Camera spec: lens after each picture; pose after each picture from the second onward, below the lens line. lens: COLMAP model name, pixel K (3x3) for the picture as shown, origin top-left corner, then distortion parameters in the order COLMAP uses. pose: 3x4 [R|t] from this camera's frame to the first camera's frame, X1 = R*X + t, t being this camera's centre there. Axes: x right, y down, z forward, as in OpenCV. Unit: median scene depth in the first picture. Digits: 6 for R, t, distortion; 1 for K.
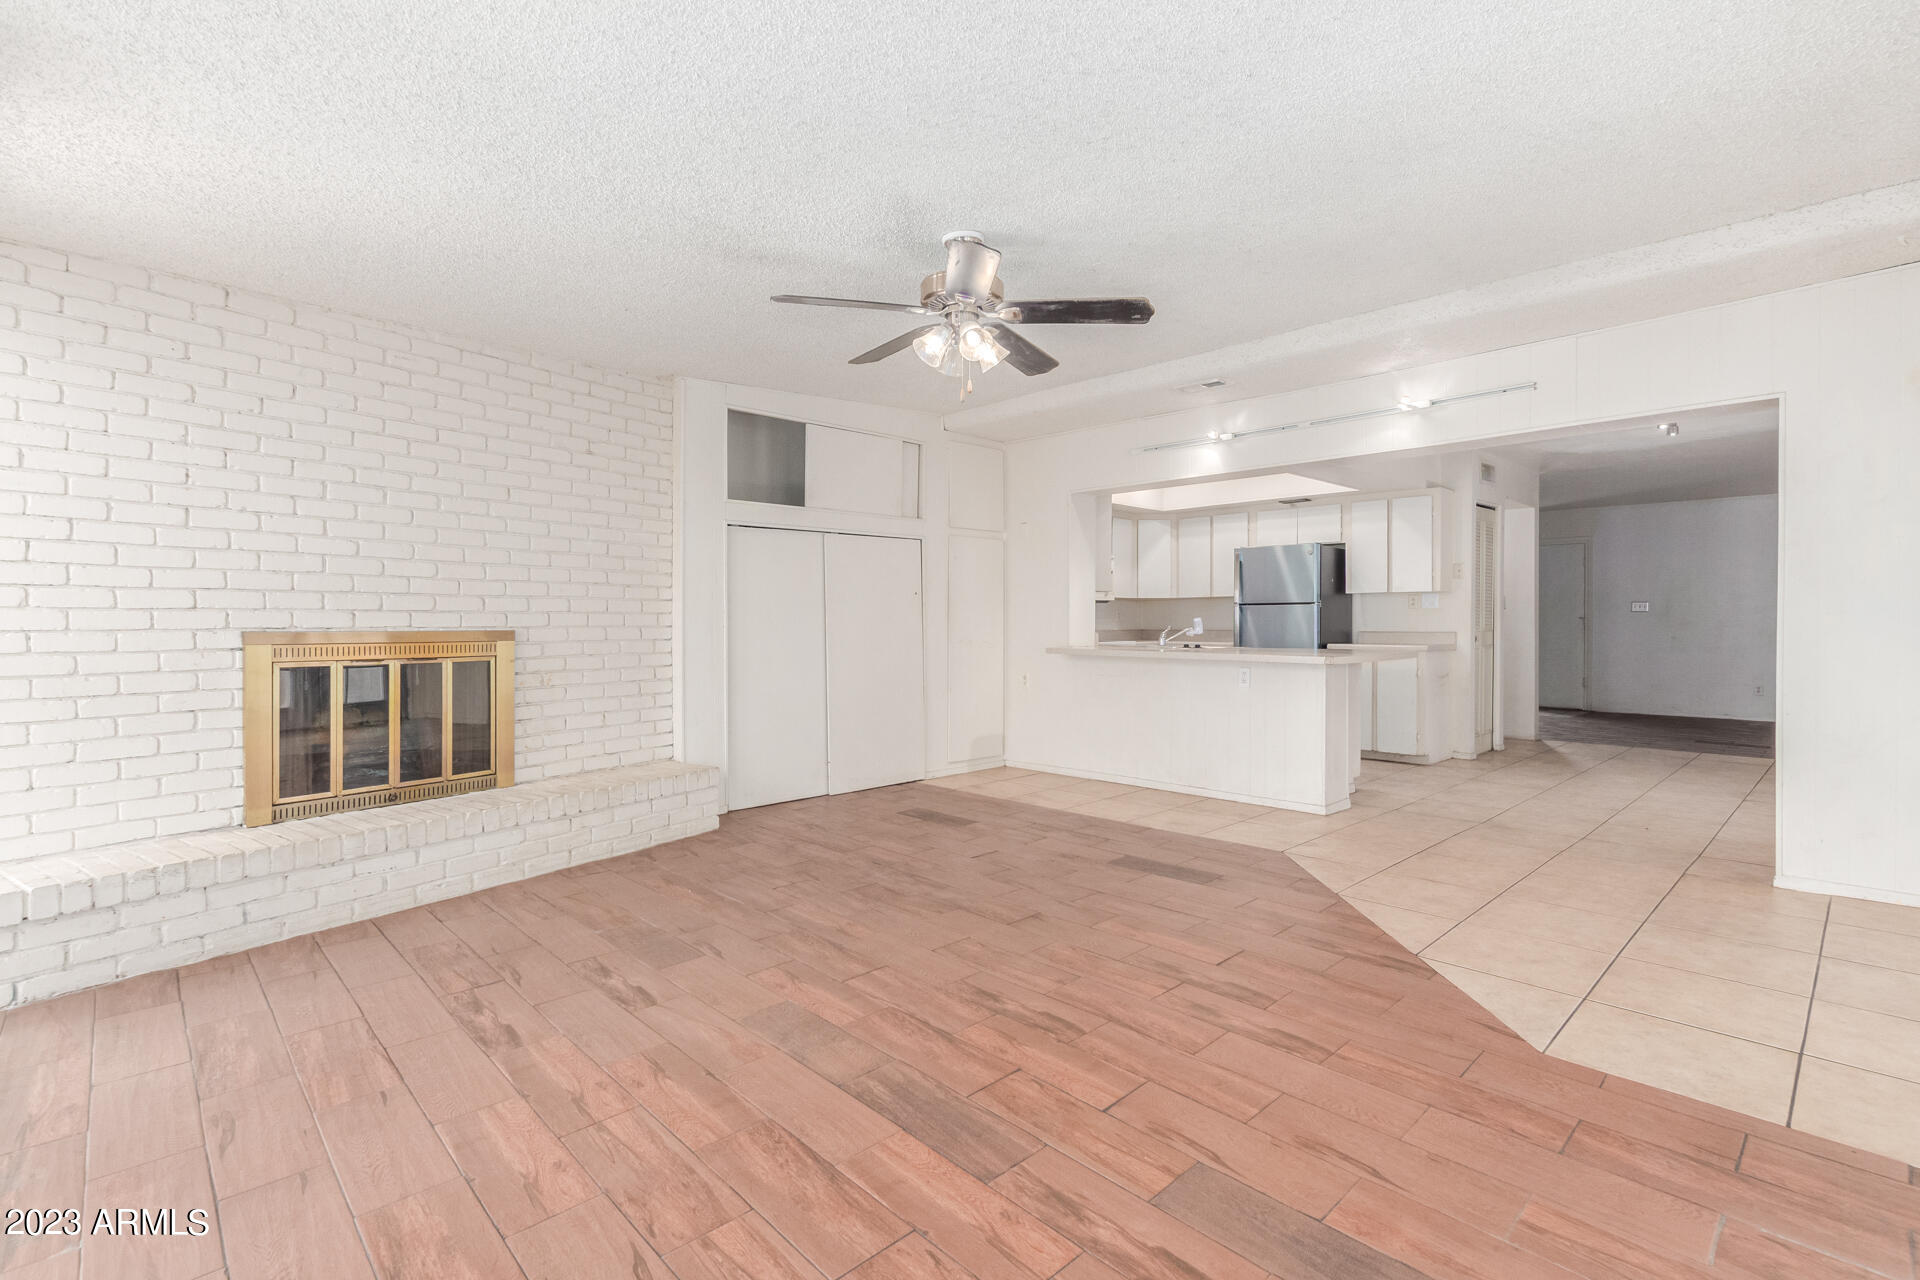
lens RADIAL K [[898.0, 0, 966.8], [0, 898.0, 616.2], [0, 0, 1]] dist [0.000911, -0.009171]
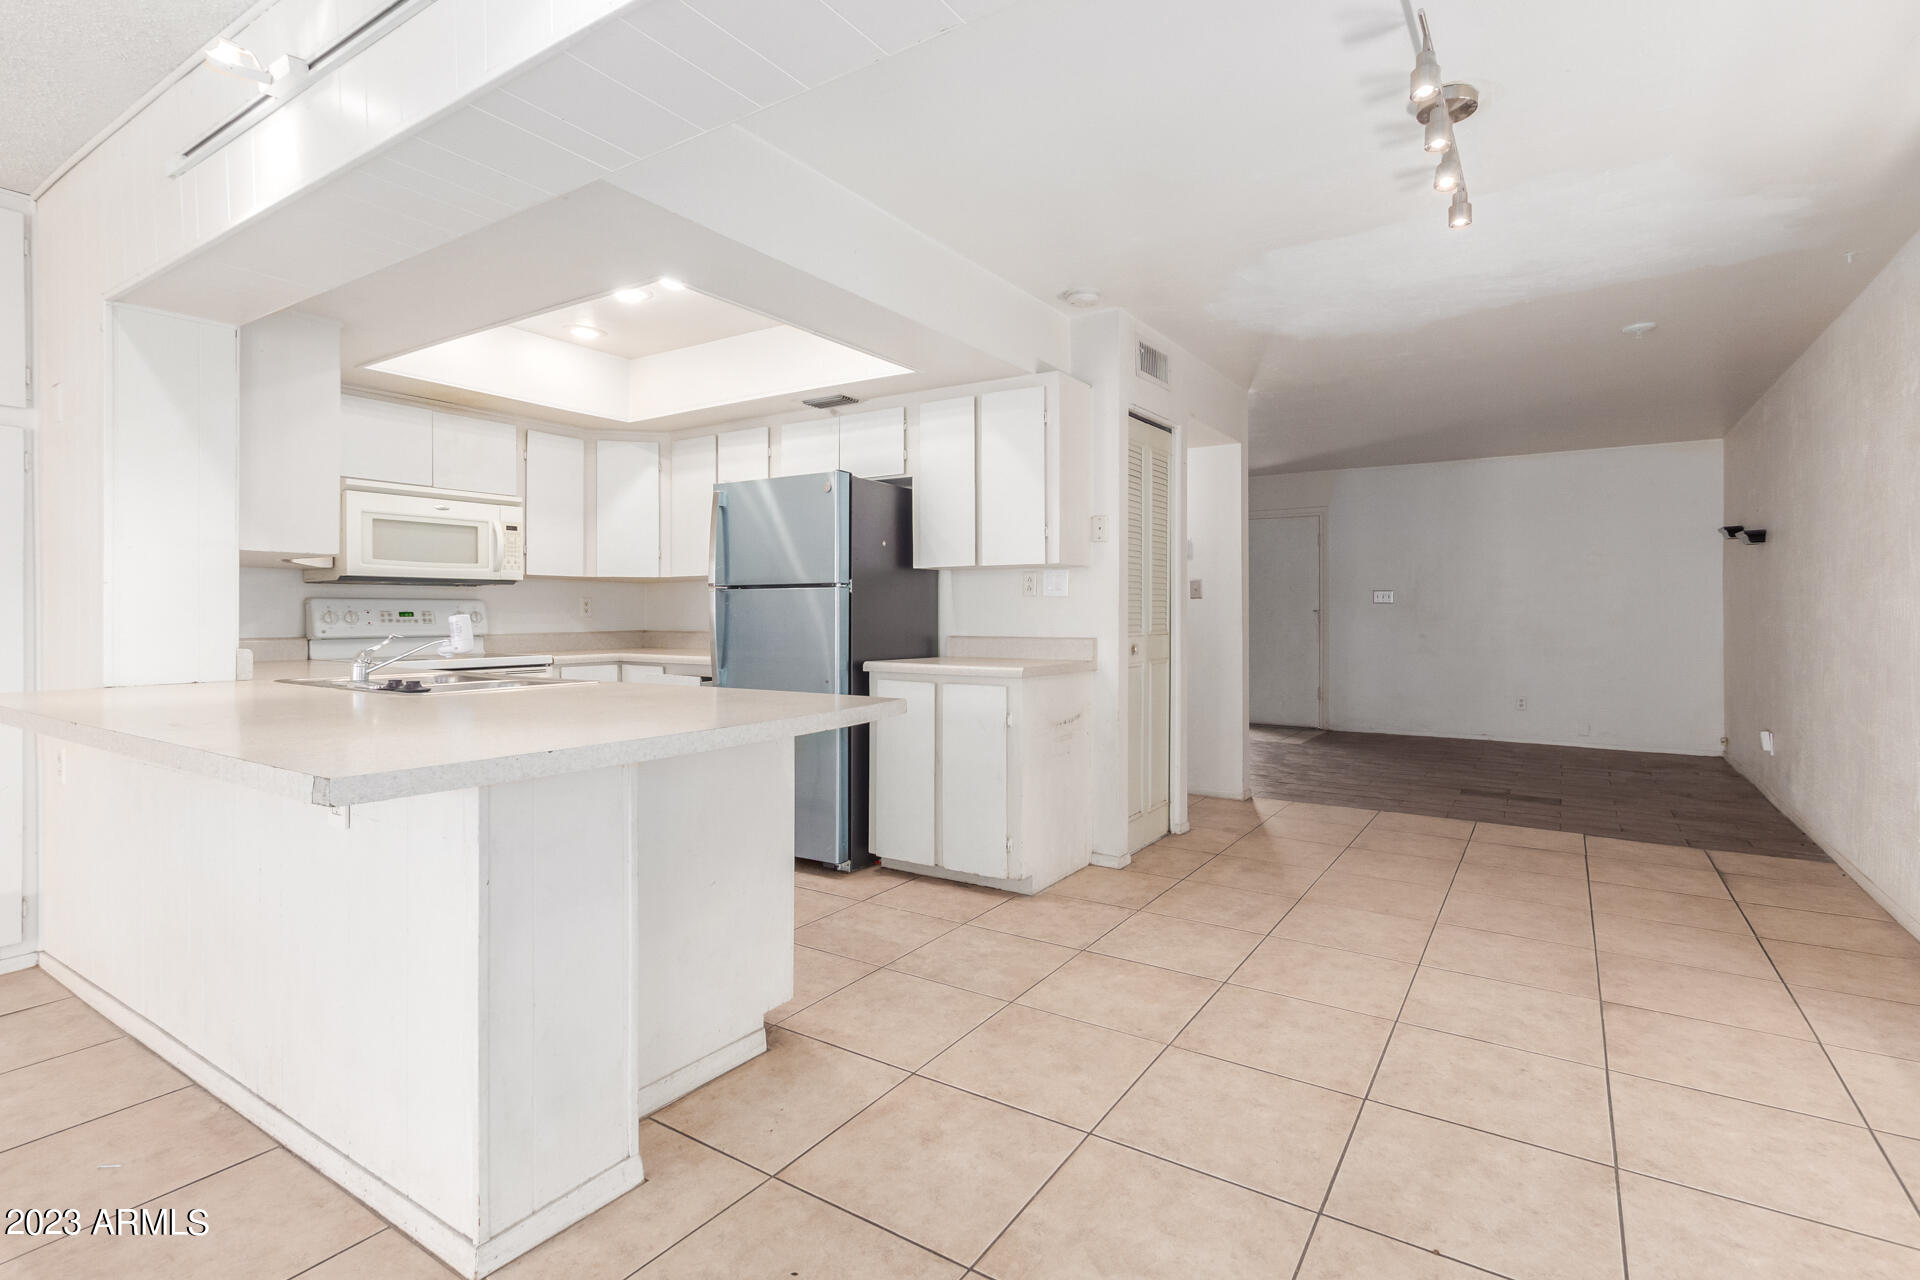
lens RADIAL K [[839.4, 0, 954.2], [0, 839.4, 596.2], [0, 0, 1]] dist [0.000255, -0.000085]
pose [[0.983955, 0.002449, 0.178401, 0.358449], [0.000008, 0.999905, -0.013767, -0.001267], [-0.178418, 0.013548, 0.983862, 0.491431]]
